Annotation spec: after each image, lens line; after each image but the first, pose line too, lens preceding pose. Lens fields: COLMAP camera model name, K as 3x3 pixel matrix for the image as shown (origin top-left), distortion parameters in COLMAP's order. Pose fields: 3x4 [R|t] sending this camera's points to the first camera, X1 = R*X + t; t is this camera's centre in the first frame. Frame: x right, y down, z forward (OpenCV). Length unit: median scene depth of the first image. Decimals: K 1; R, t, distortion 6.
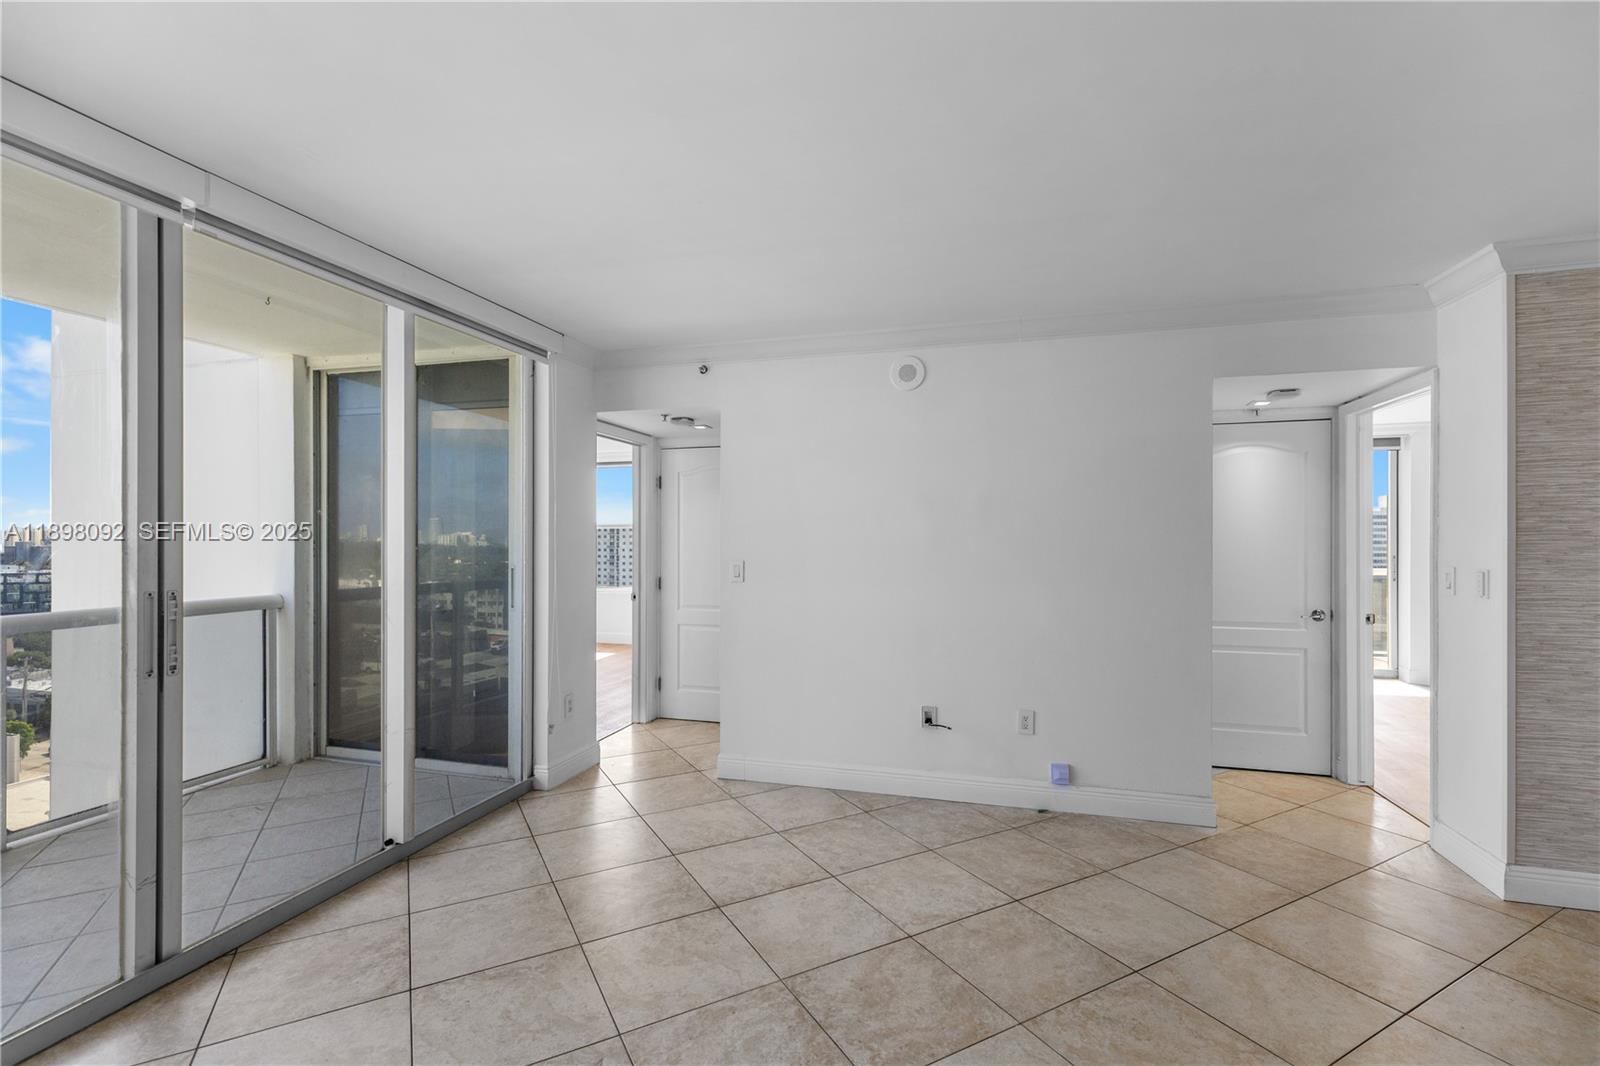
lens RADIAL K [[716.5, 0, 794.9], [0, 716.5, 538.6], [0, 0, 1]] dist [0.002378, -0.000171]
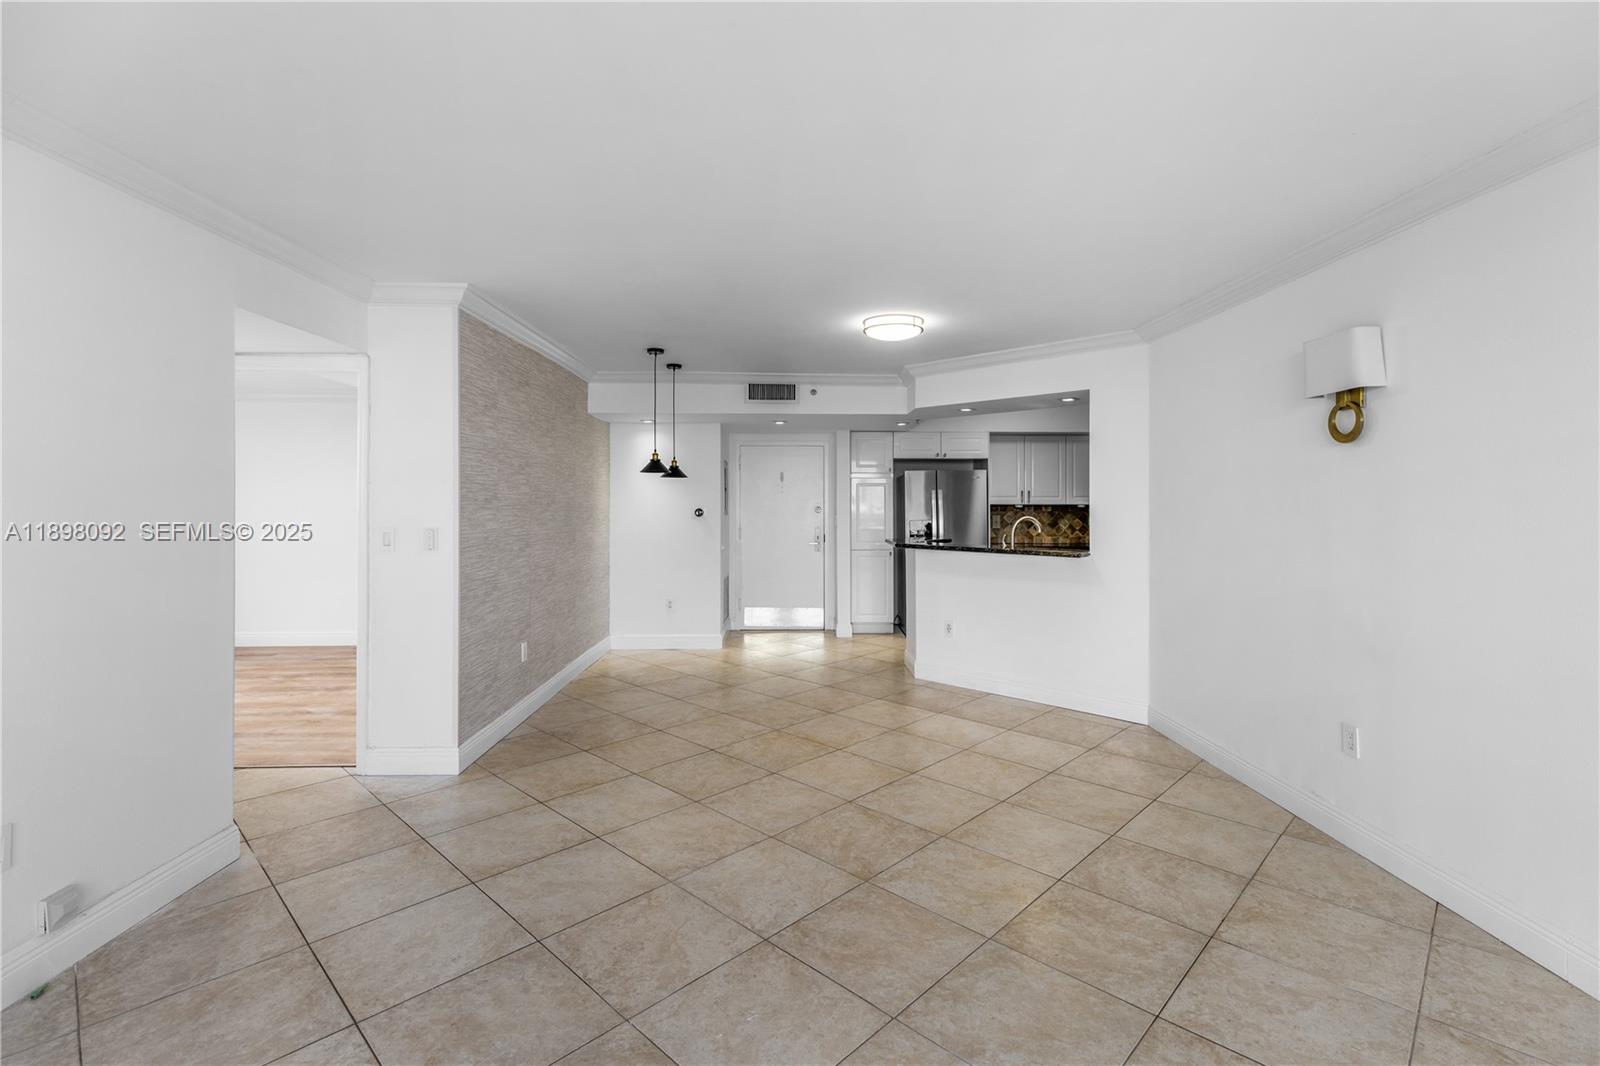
lens RADIAL K [[725.5, 0, 808.0], [0, 725.5, 496.7], [0, 0, 1]] dist [0.002820, 0.000302]
pose [[-0.297494, 0.006506, 0.954701, -0.379311], [-0.000113, 0.999977, -0.006849, -0.002594], [-0.954724, -0.002145, -0.297486, 0.598243]]
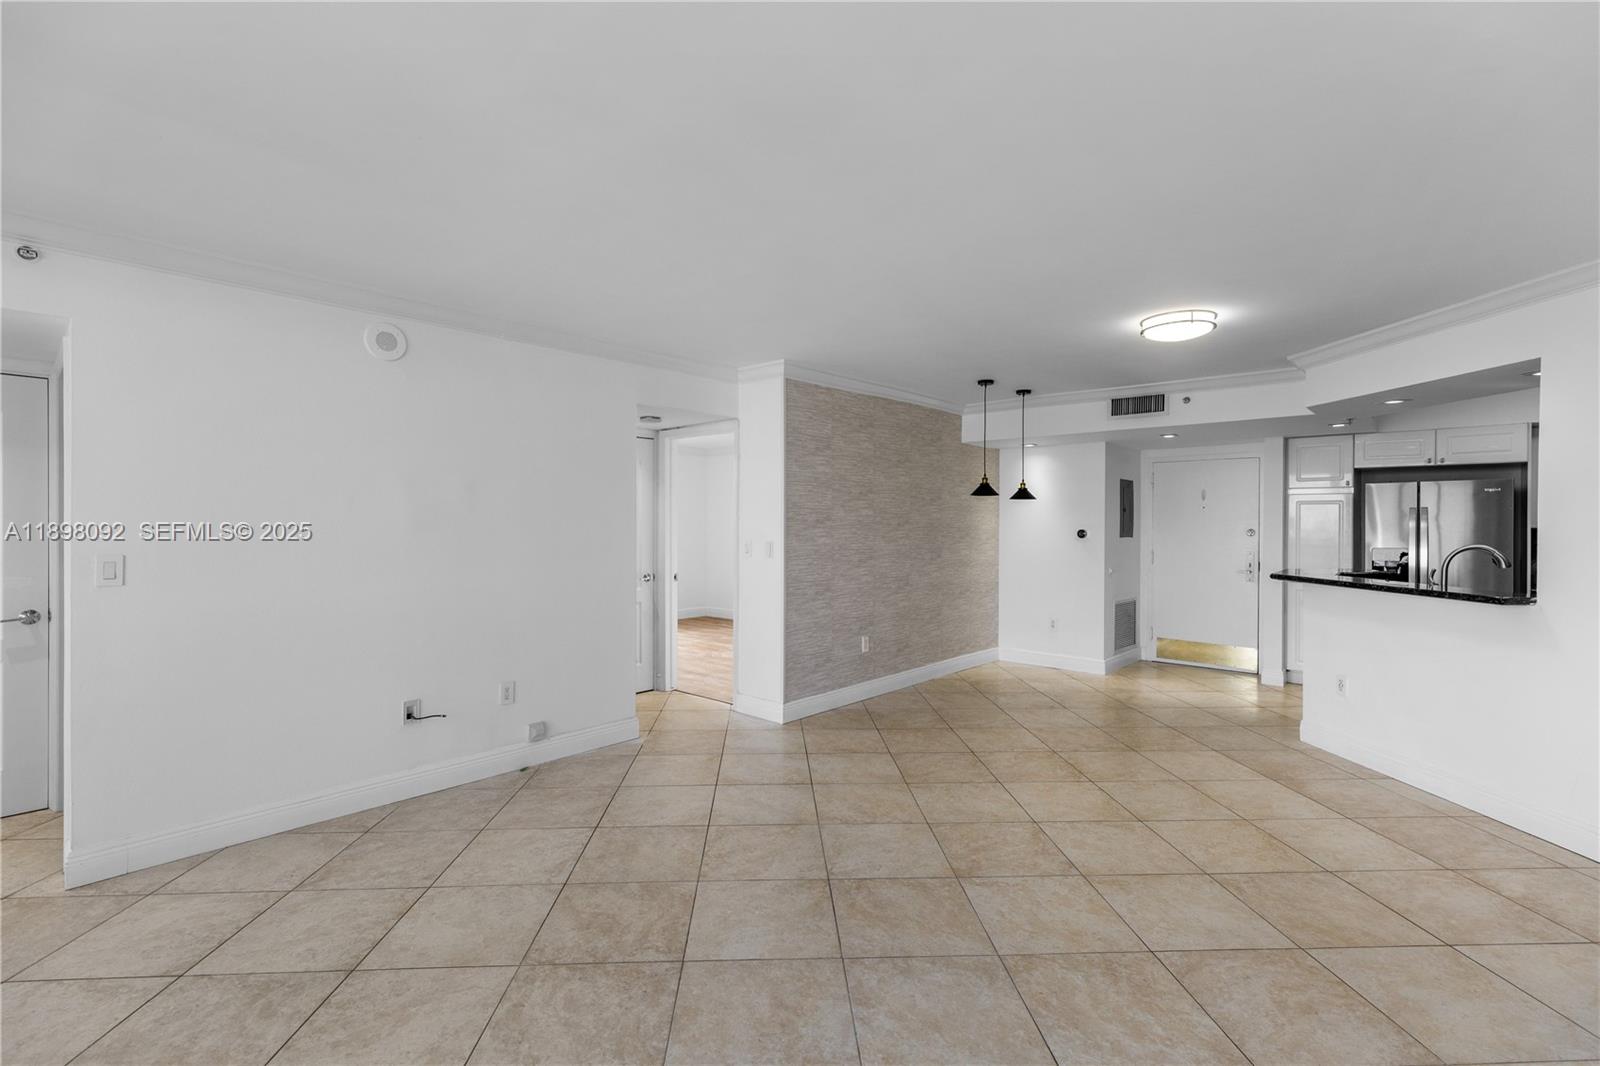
lens RADIAL K [[717.9, 0, 804.6], [0, 717.9, 521.1], [0, 0, 1]] dist [0.002742, -0.000236]
pose [[0.435627, 0.002759, 0.900123, -0.465060], [-0.002651, 0.999995, -0.001781, -0.001868], [-0.900123, -0.001611, 0.435632, 0.128674]]
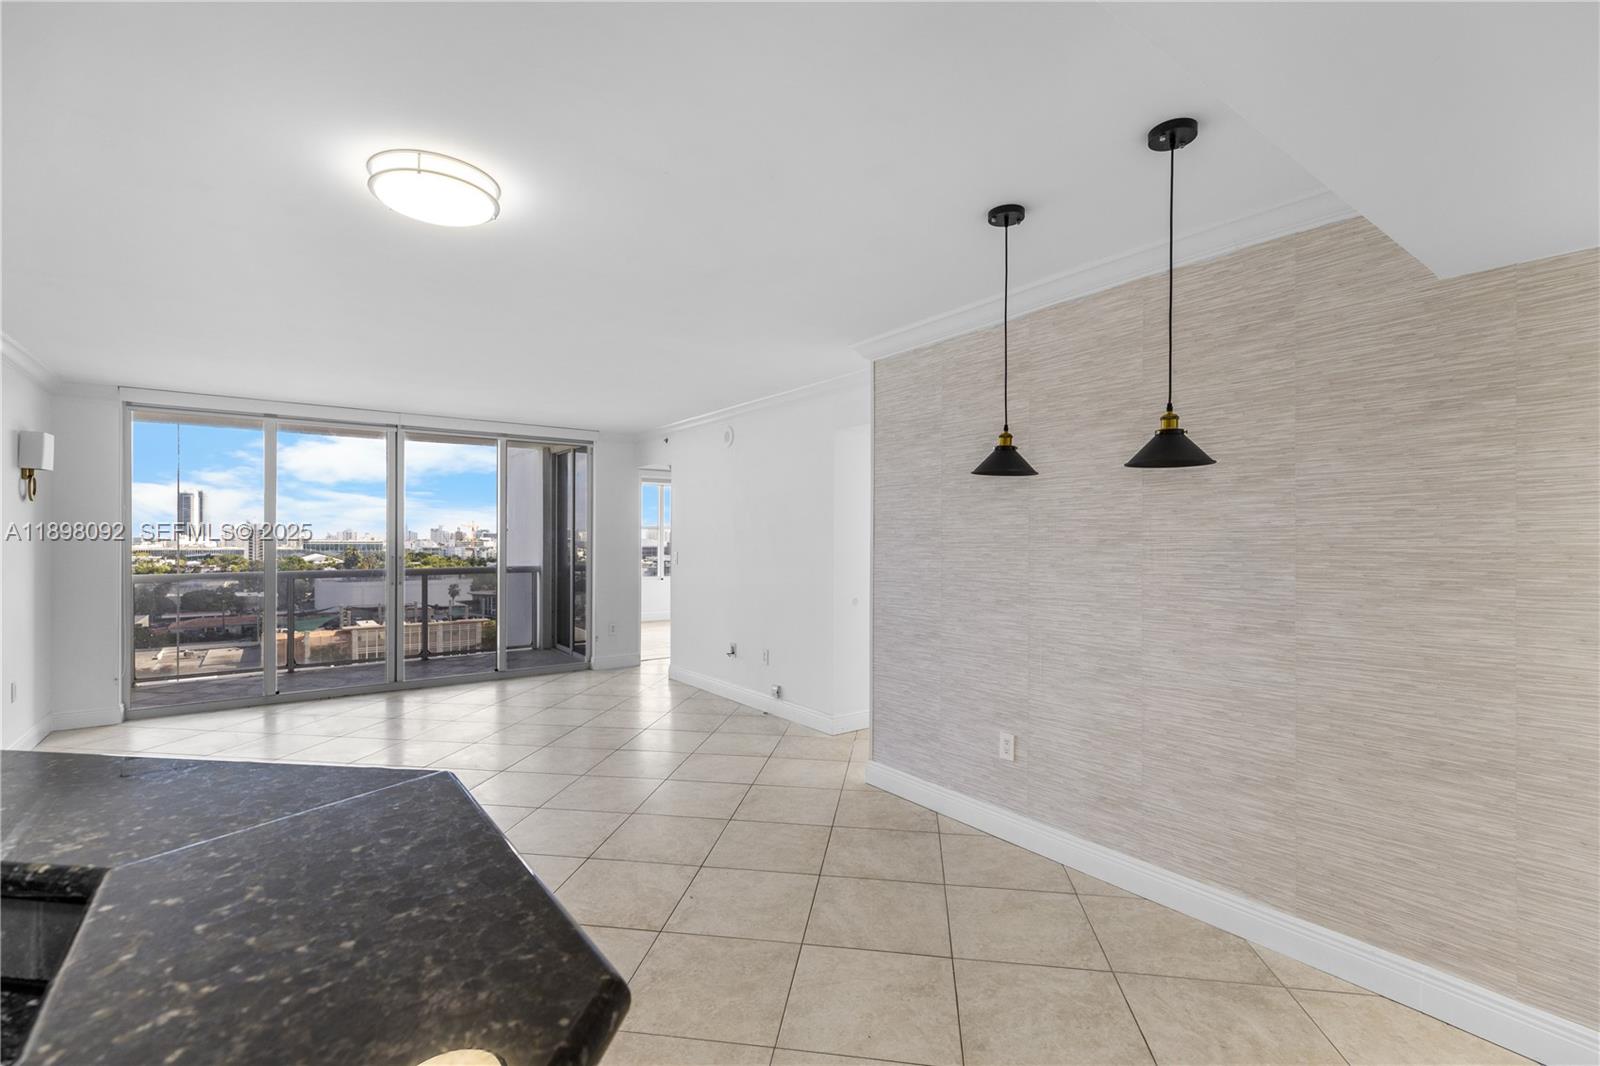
lens RADIAL K [[714.3, 0, 800.4], [0, 714.3, 541.6], [0, 0, 1]] dist [0.005882, -0.000010]
pose [[0.795073, 0.004863, -0.606494, 1.360803], [-0.003265, 0.999988, 0.003738, -0.000375], [0.606505, -0.000992, 0.795079, -0.198921]]
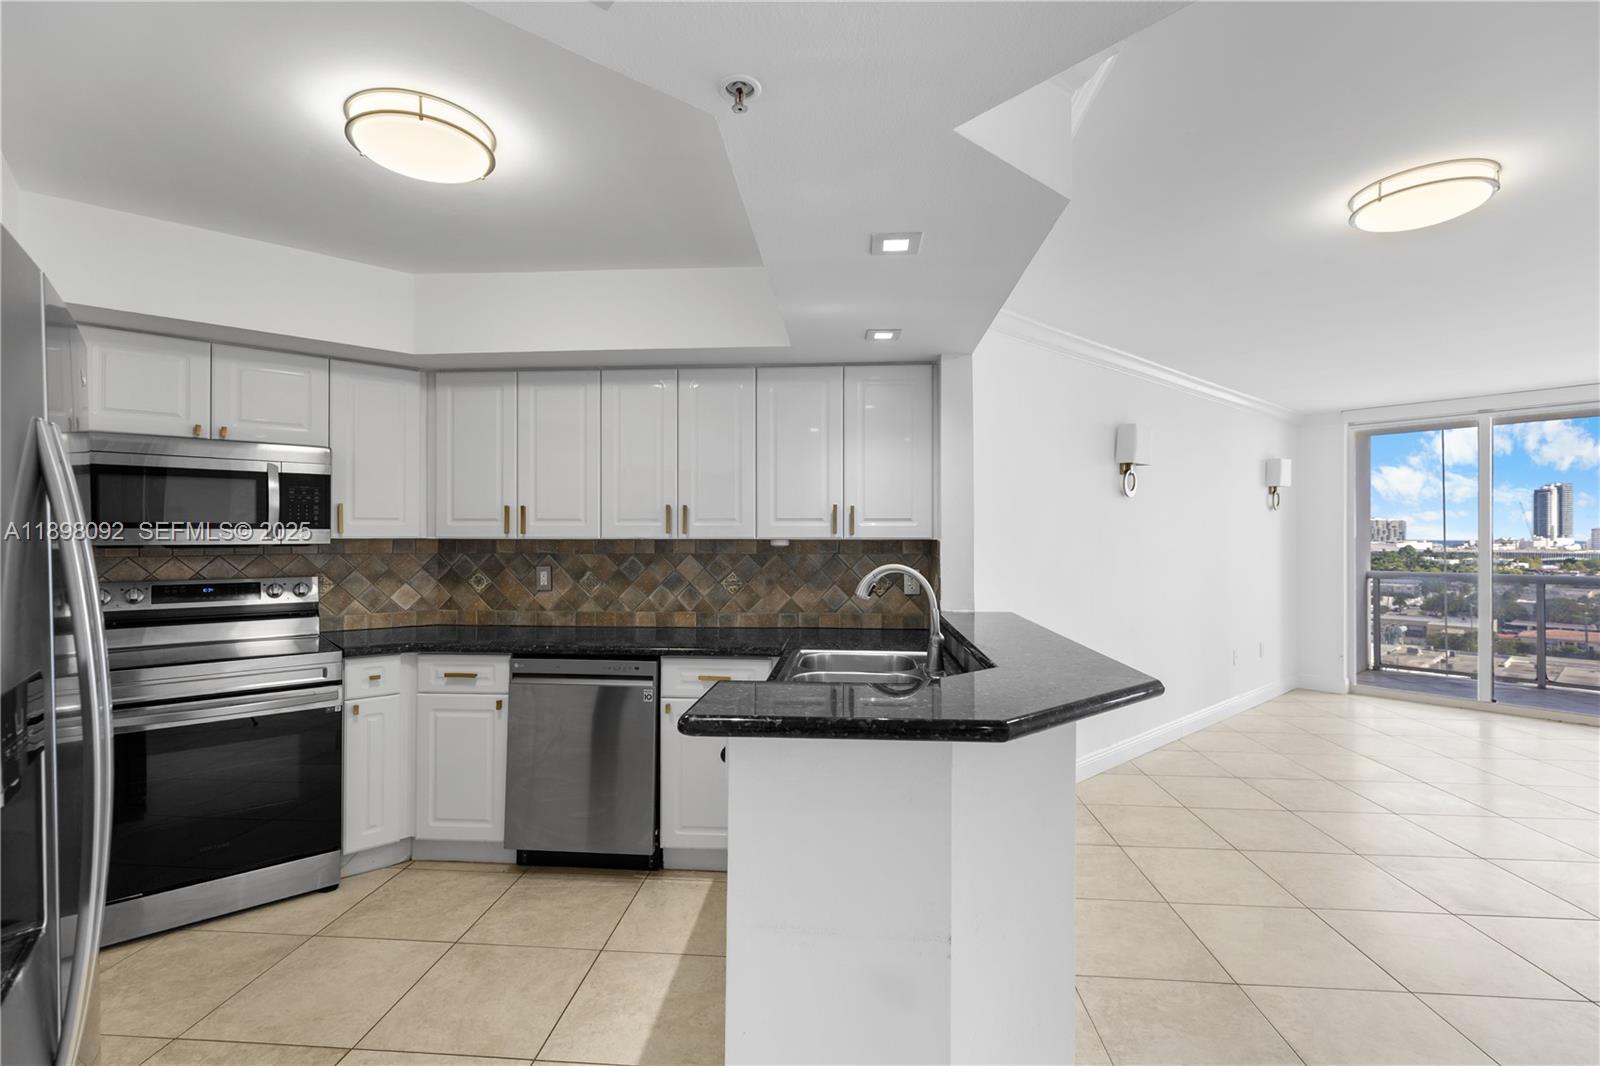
lens RADIAL K [[725.1, 0, 800.0], [0, 725.1, 533.0], [0, 0, 1]] dist [0.004639, 0.000032]
pose [[-0.551560, -0.005599, -0.834116, 1.572923], [-0.002205, 0.999984, -0.005254, 0.002499], [0.834132, -0.001059, -0.551564, -0.003926]]
